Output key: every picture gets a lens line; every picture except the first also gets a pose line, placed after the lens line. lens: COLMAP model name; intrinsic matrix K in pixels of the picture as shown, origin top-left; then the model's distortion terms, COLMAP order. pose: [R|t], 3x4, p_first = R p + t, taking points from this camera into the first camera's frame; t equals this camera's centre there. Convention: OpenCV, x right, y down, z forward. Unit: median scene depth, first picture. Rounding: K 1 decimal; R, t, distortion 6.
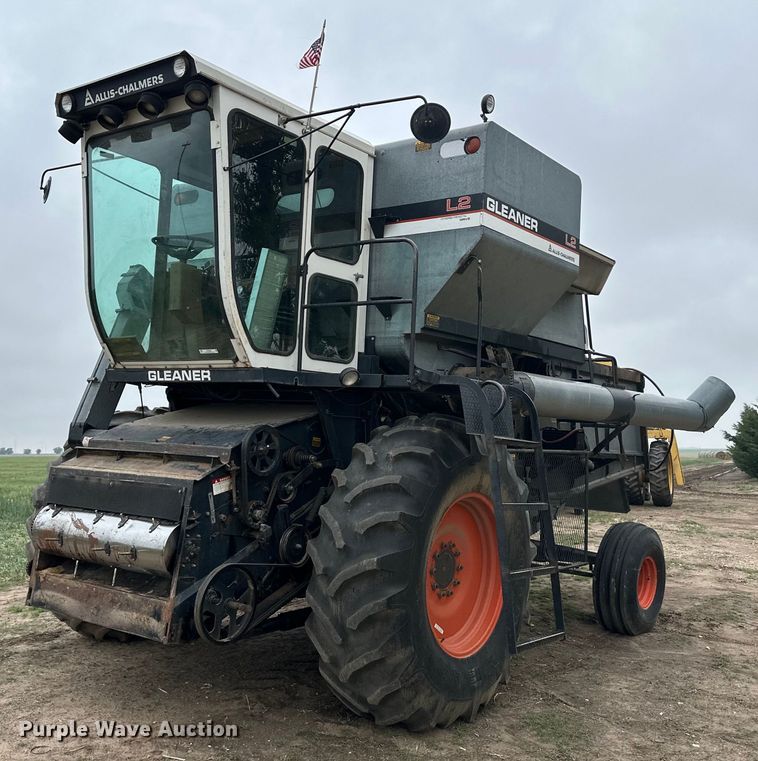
lens RADIAL K [[869.1, 0, 412.8], [0, 869.1, 341.9], [0, 0, 1]] dist [0.110865, -0.031232]
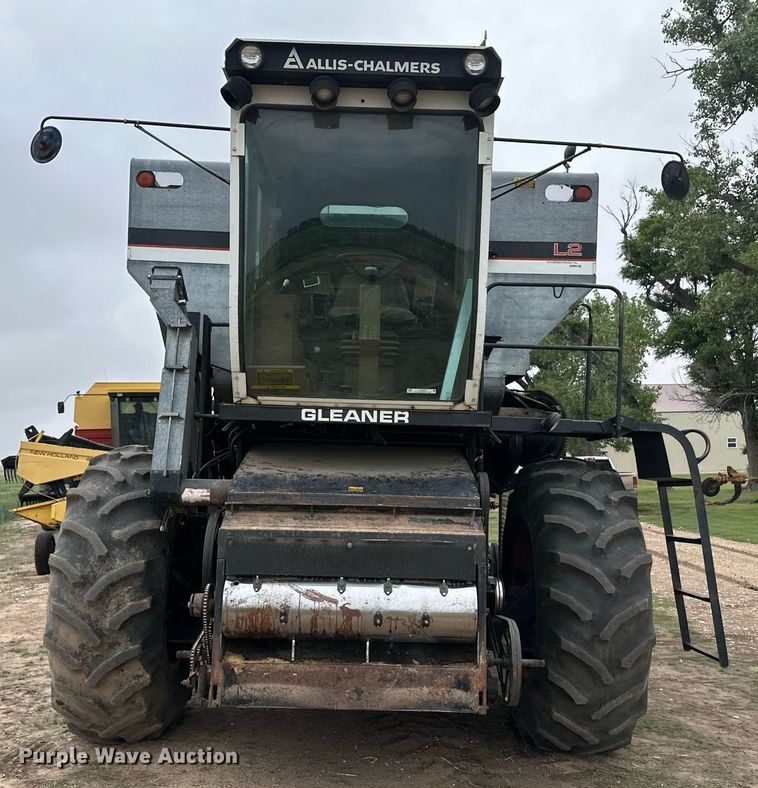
lens RADIAL K [[888.8, 0, 413.4], [0, 888.8, 426.1], [0, 0, 1]] dist [0.146884, -0.020247]
pose [[0.794418, 0.004608, 0.607354, -0.822600], [-0.053406, 0.996628, 0.062294, -0.010057], [-0.605019, -0.081924, 0.791985, 0.296979]]
